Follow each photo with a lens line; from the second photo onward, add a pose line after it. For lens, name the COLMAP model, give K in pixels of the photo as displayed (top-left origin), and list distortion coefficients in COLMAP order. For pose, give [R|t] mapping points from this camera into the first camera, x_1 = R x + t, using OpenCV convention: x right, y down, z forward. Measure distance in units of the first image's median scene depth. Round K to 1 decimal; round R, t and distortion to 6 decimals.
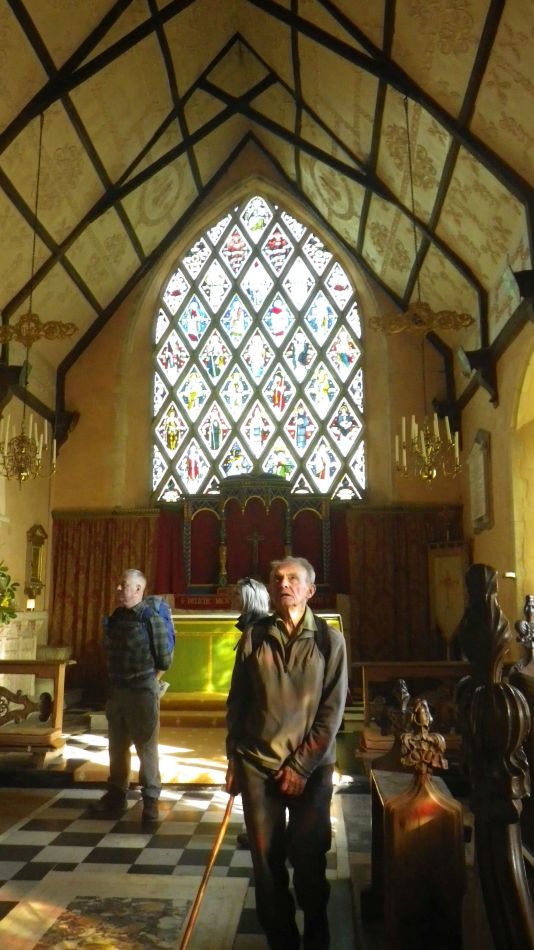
lens RADIAL K [[742.4, 0, 267.0], [0, 742.4, 475.0], [0, 0, 1]] dist [-0.002636, -0.000199]
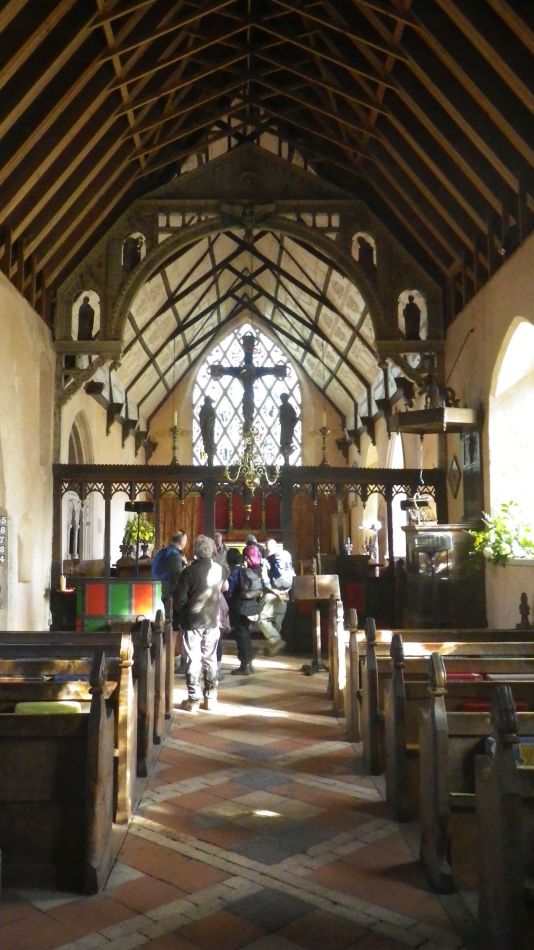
lens RADIAL K [[798.1, 0, 267.0], [0, 798.1, 475.0], [0, 0, 1]] dist [0.000634, -0.000001]
pose [[0.994842, 0.008543, 0.101072, -0.171552], [-0.017834, 0.995656, 0.091383, -0.189508], [-0.099852, -0.092714, 0.990673, -1.082372]]
